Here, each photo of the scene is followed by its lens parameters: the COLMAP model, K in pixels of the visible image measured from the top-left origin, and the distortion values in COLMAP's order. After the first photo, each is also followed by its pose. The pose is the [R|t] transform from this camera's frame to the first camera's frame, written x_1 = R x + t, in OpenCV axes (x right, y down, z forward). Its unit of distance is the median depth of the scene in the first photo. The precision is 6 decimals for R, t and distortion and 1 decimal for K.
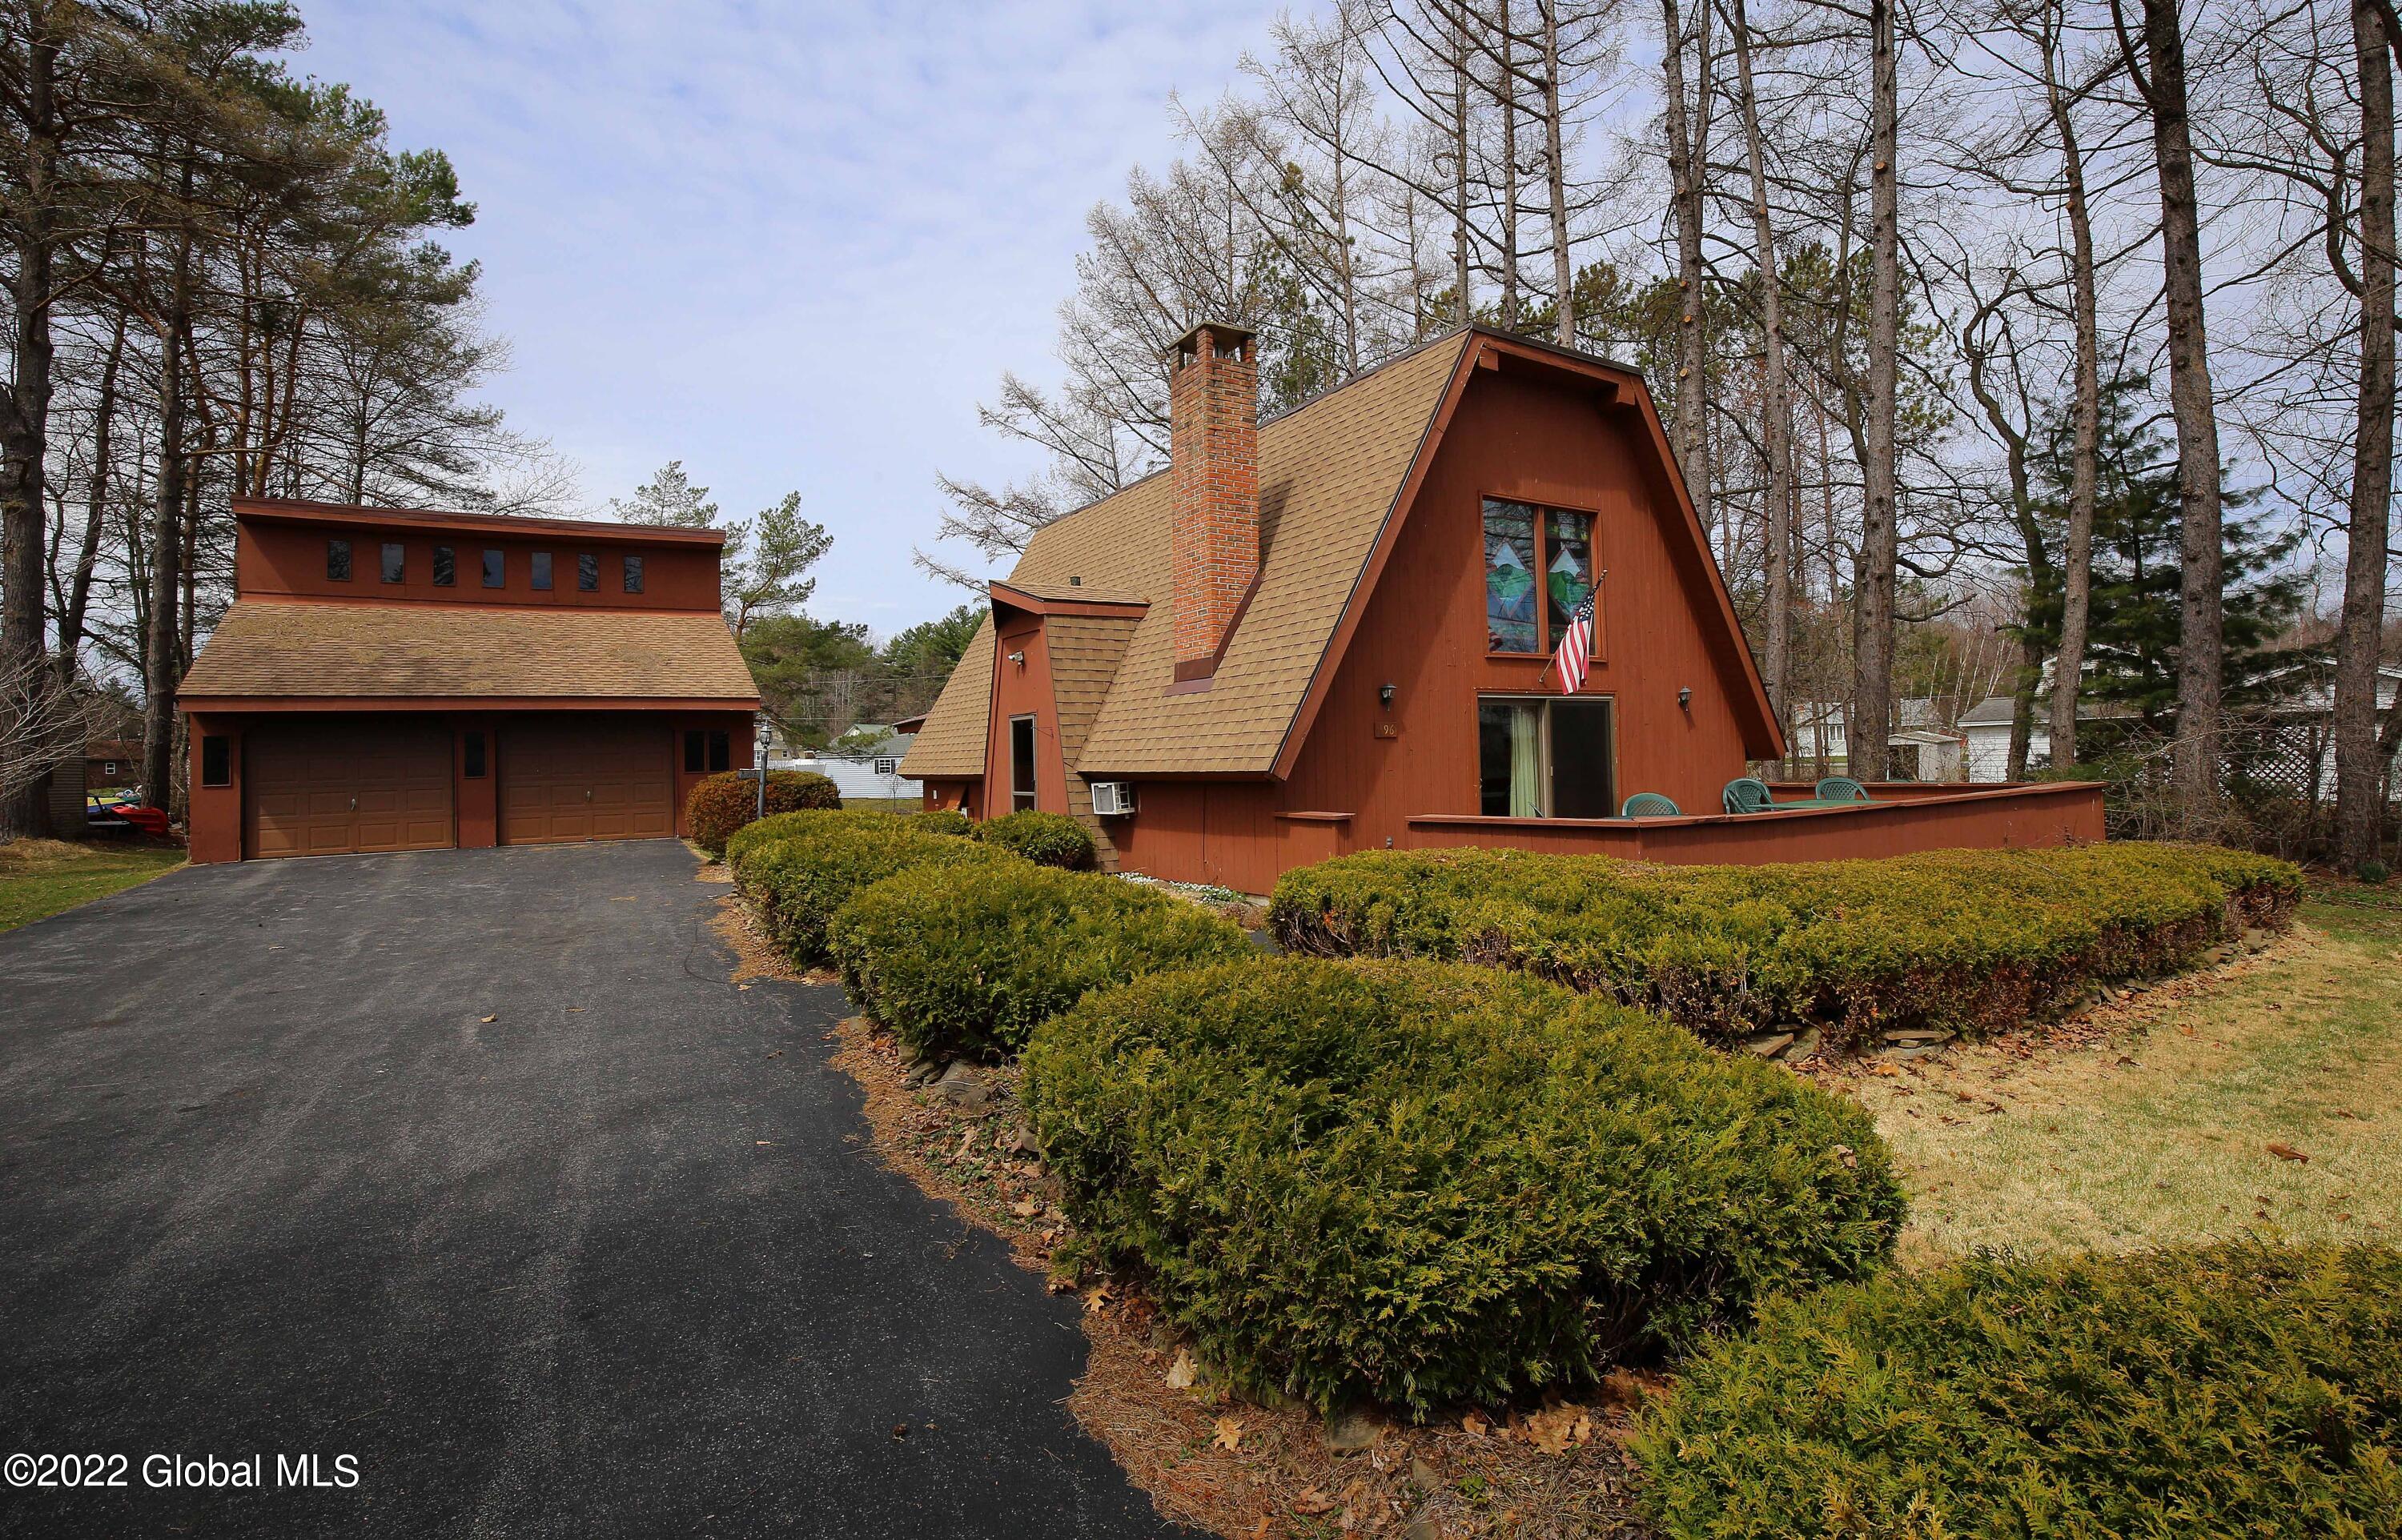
lens RADIAL K [[1139.8, 0, 1220.7], [0, 1139.8, 729.7], [0, 0, 1]] dist [-0.026043, 0.000857]
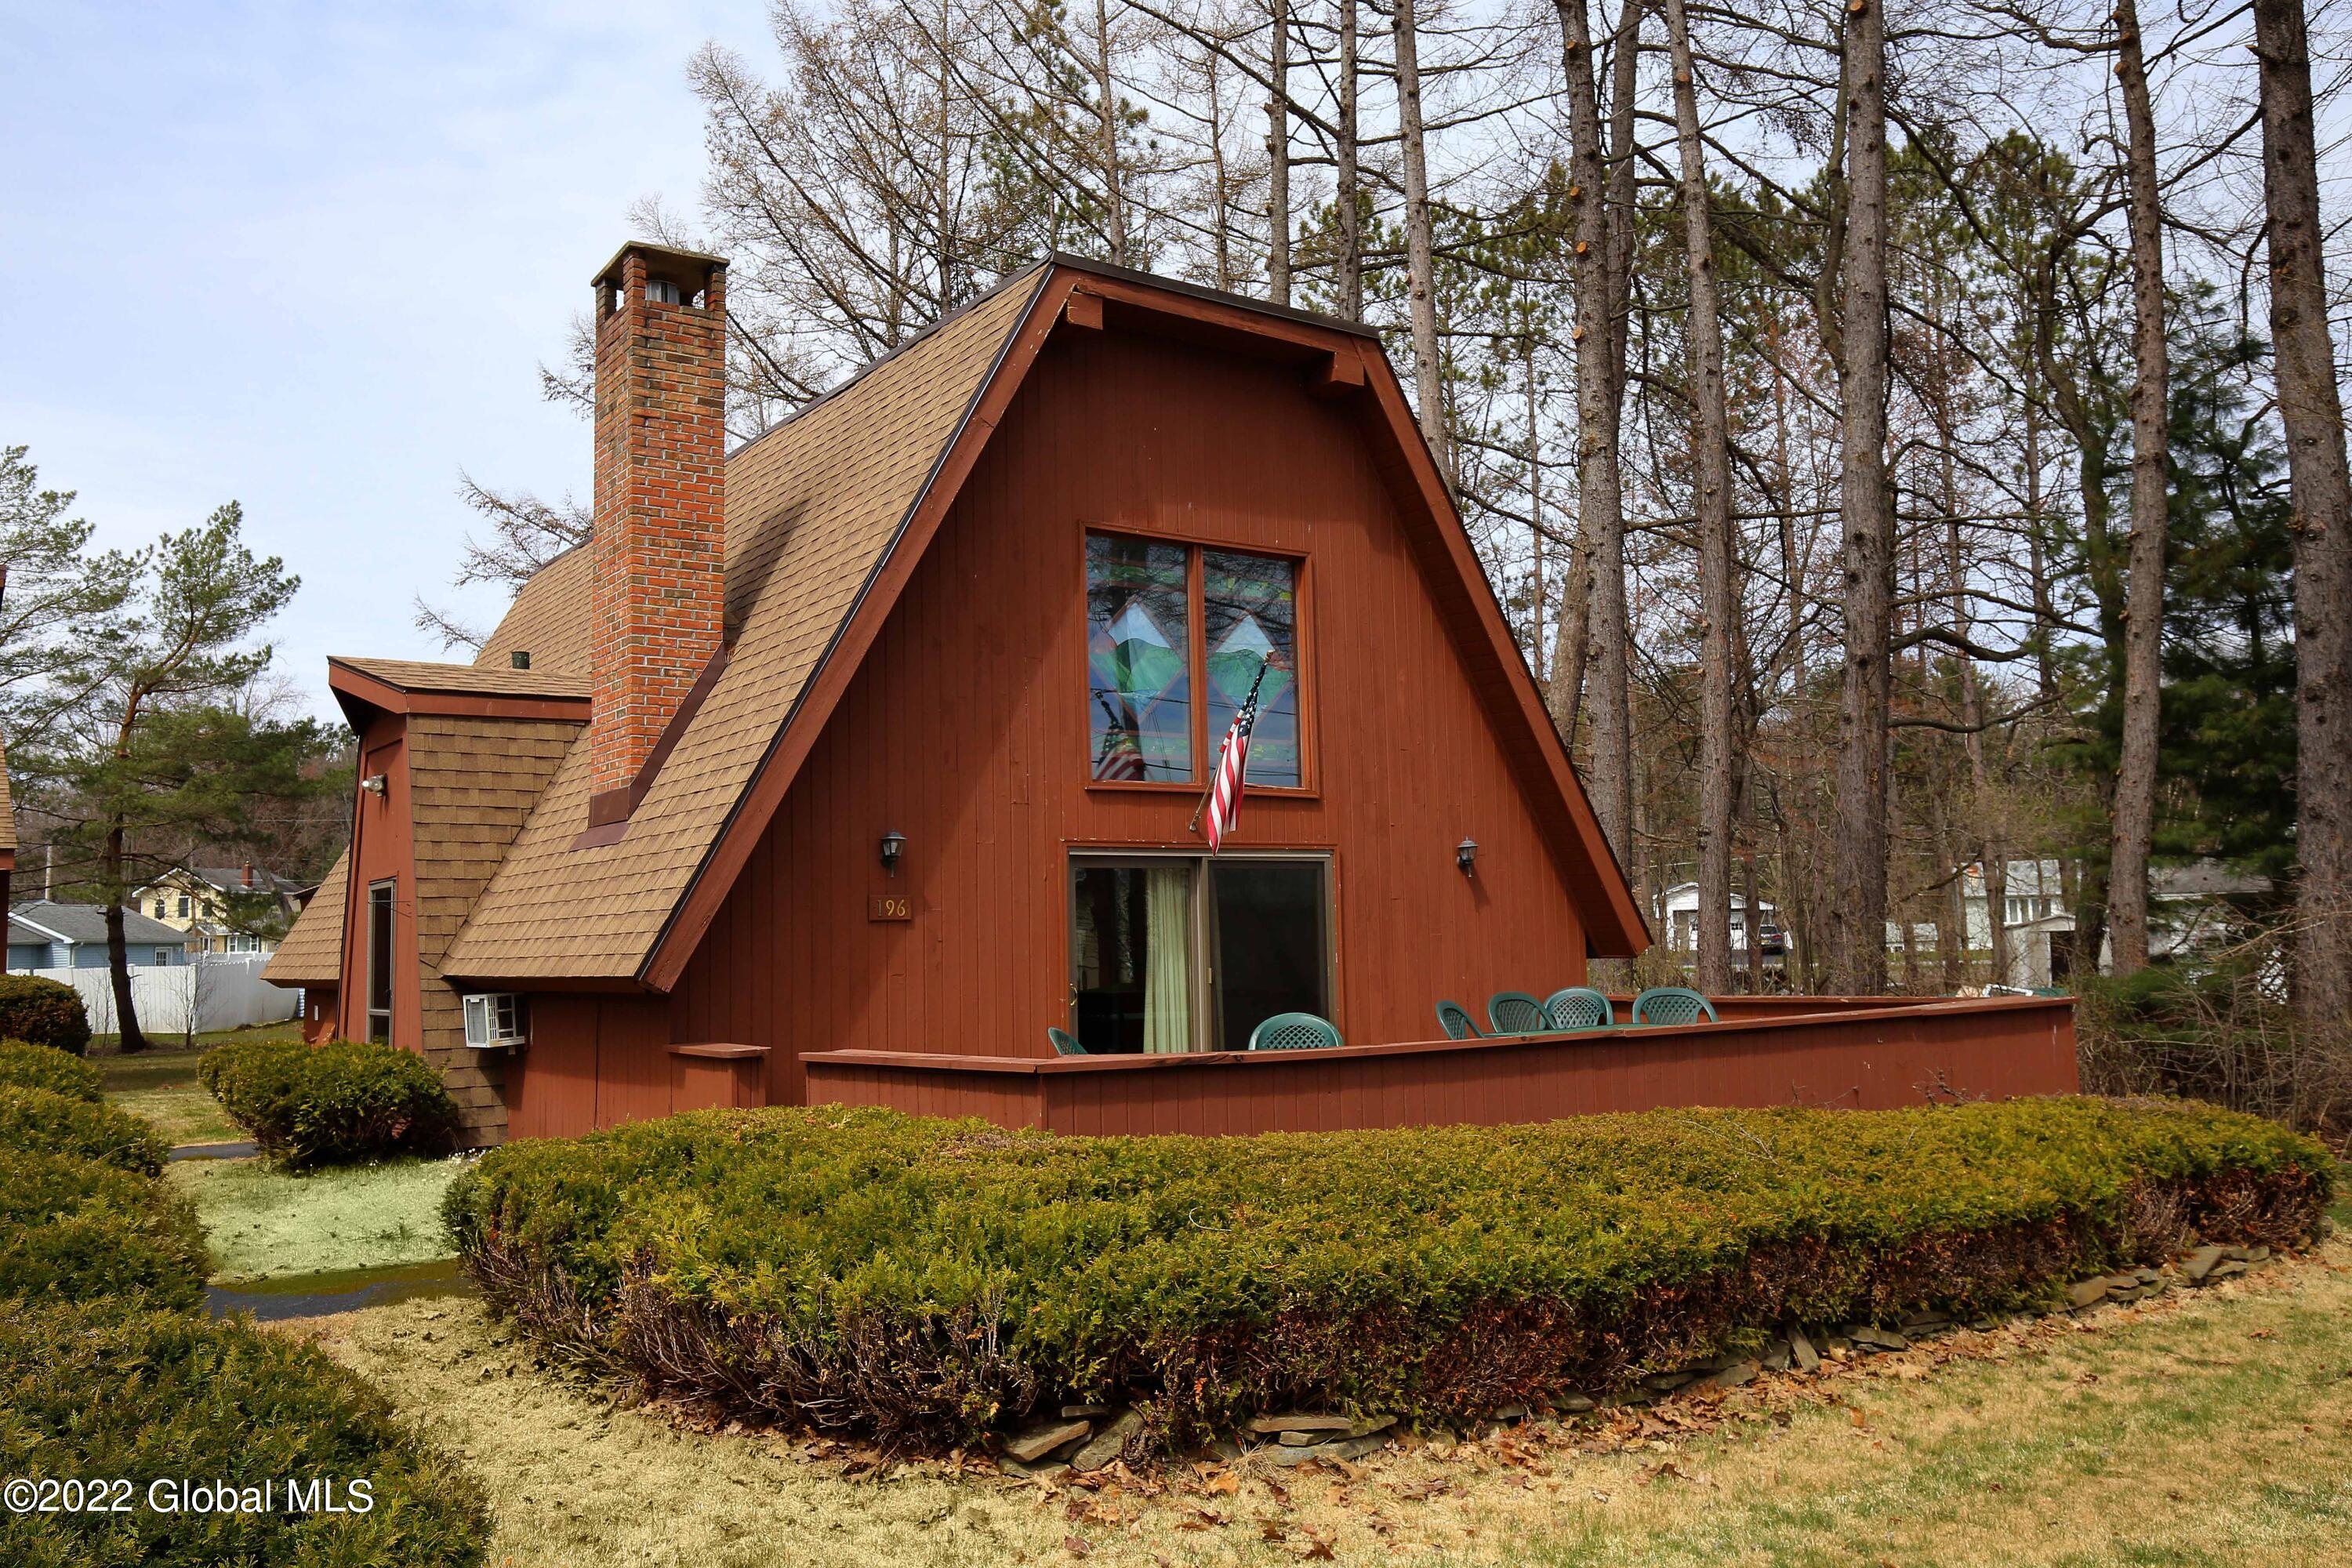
lens RADIAL K [[1871.0, 0, 1180.2], [0, 1871.0, 784.0], [0, 0, 1]] dist [0.028762, 0.006463]
pose [[0.999029, 0.005394, 0.043724, 0.211302], [-0.002676, 0.998074, -0.061975, -0.003641], [-0.043974, 0.061798, 0.997119, -0.009261]]
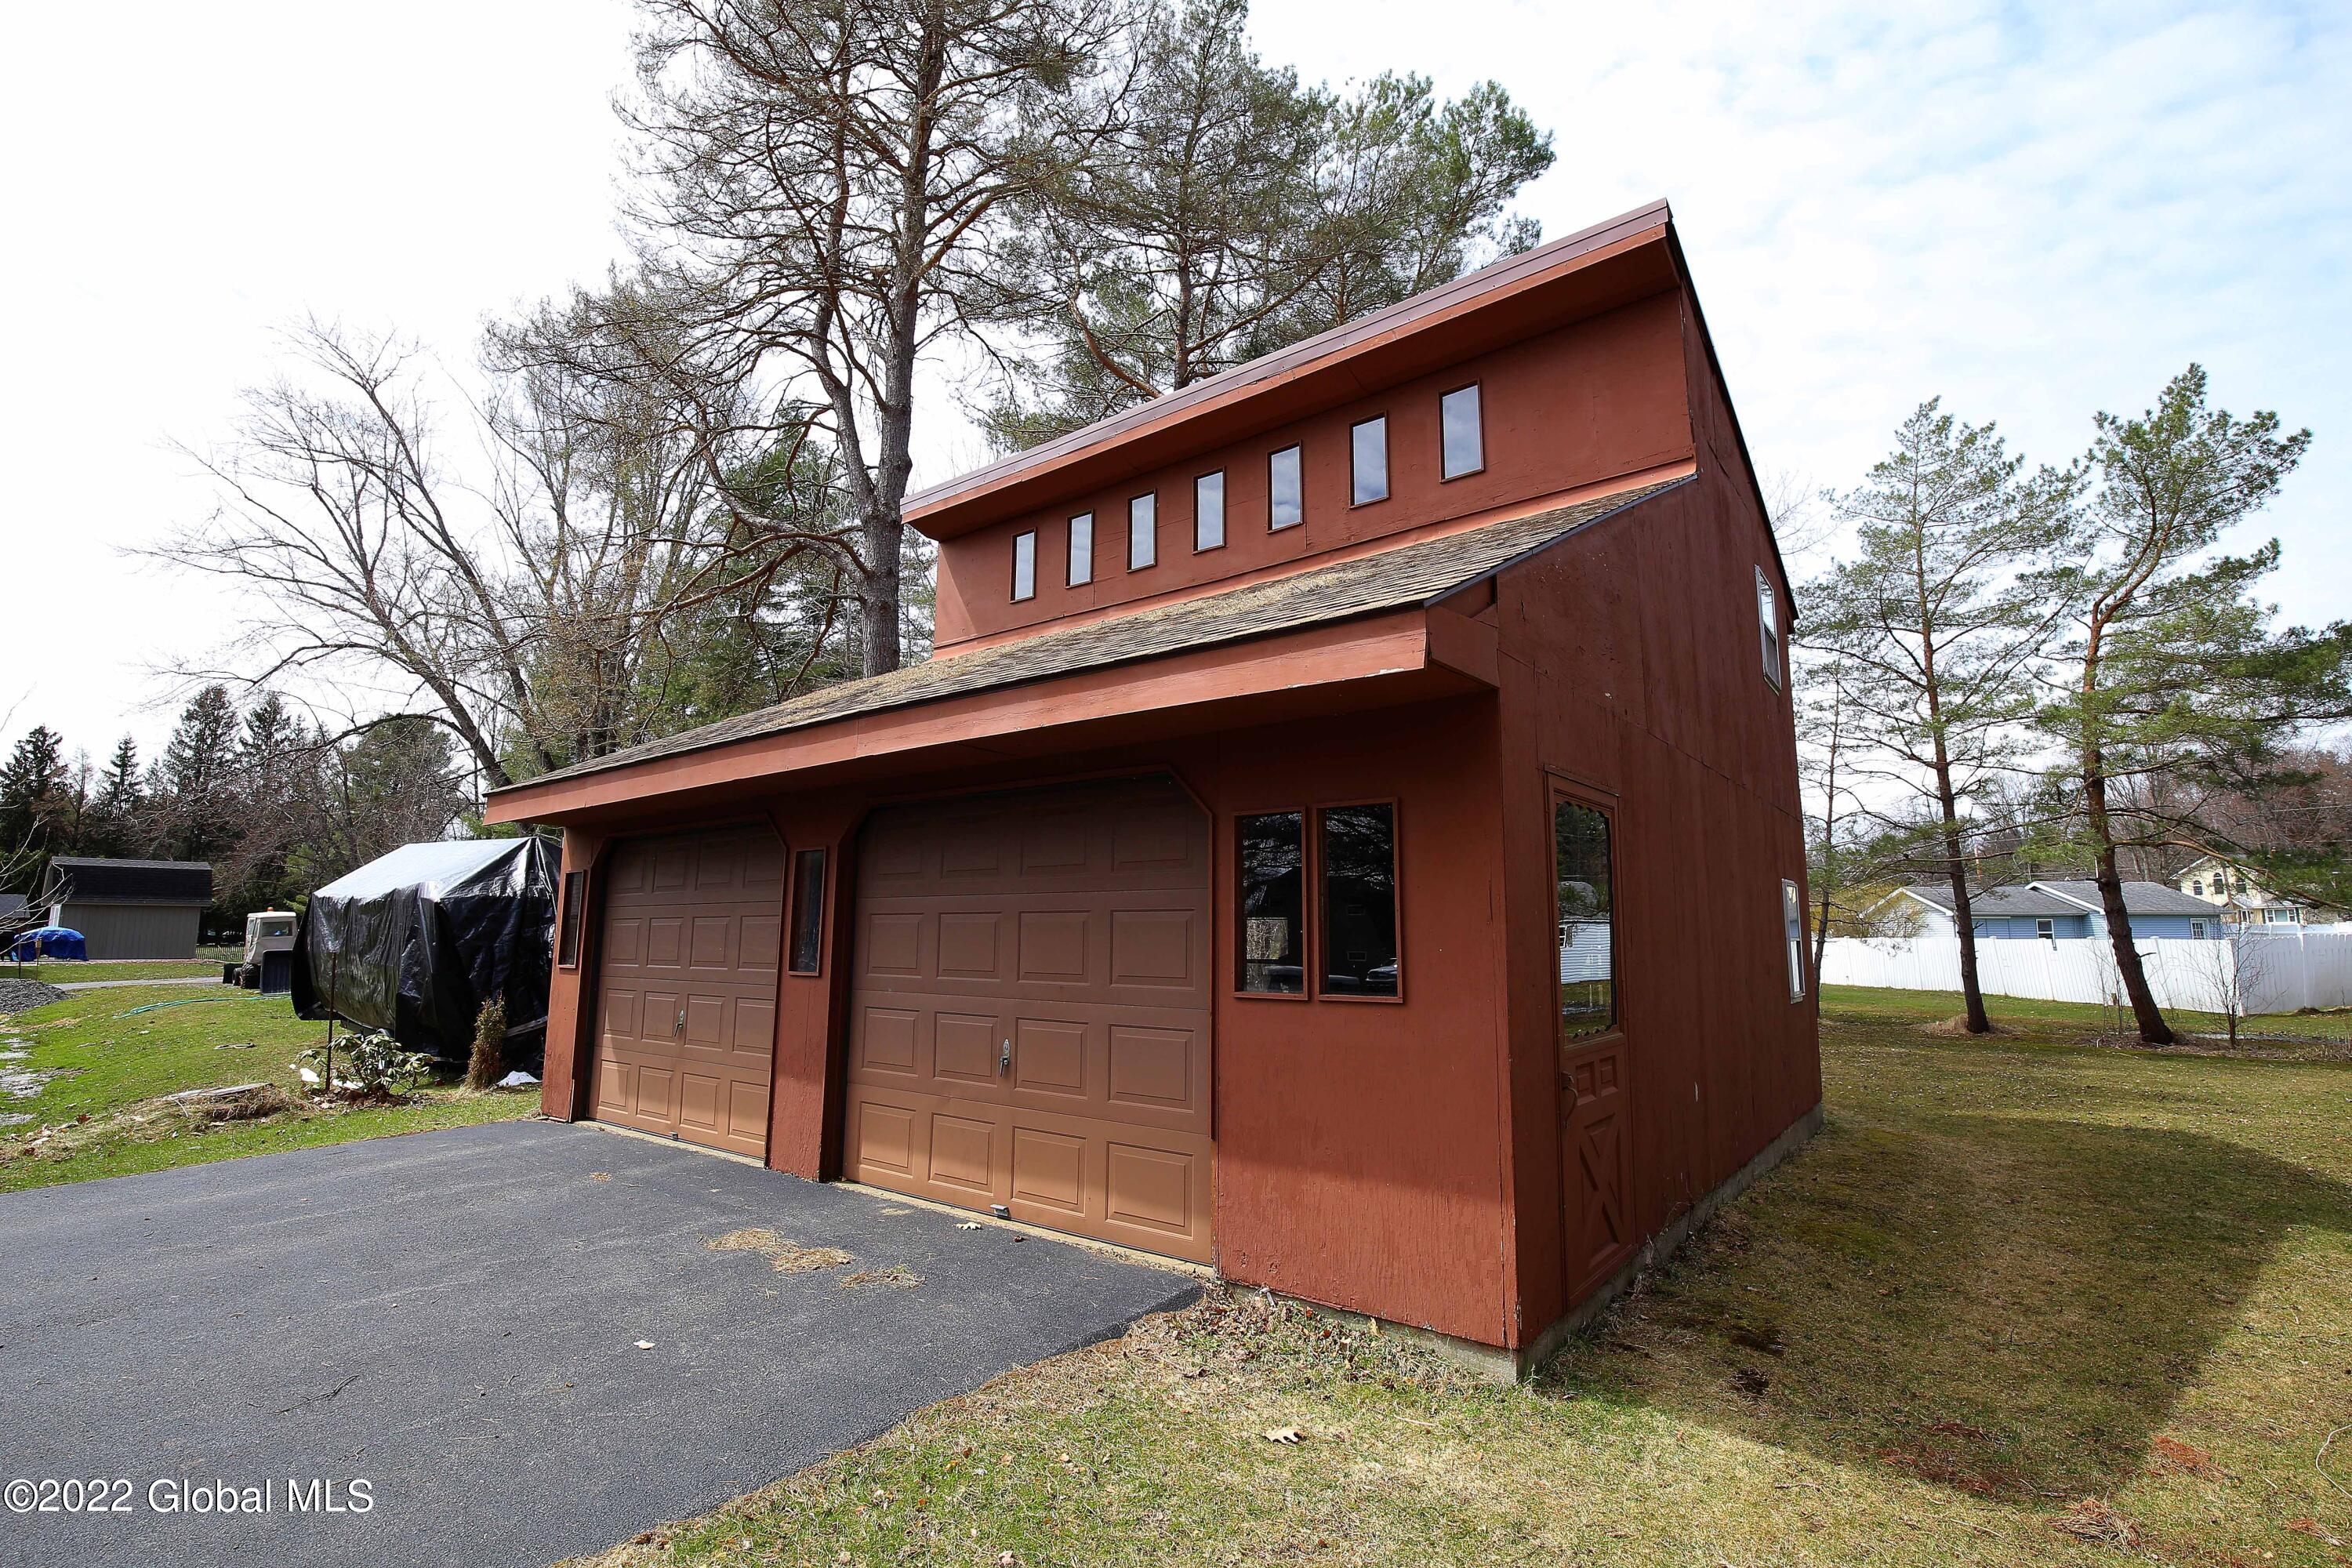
lens RADIAL K [[1080.6, 0, 1180.8], [0, 1080.6, 765.4], [0, 0, 1]] dist [-0.020717, 0.000225]
pose [[0.346648, -0.110596, -0.931453, -0.324455], [0.004045, 0.993192, -0.116421, 0.025327], [0.937987, 0.036589, 0.344735, 1.173506]]
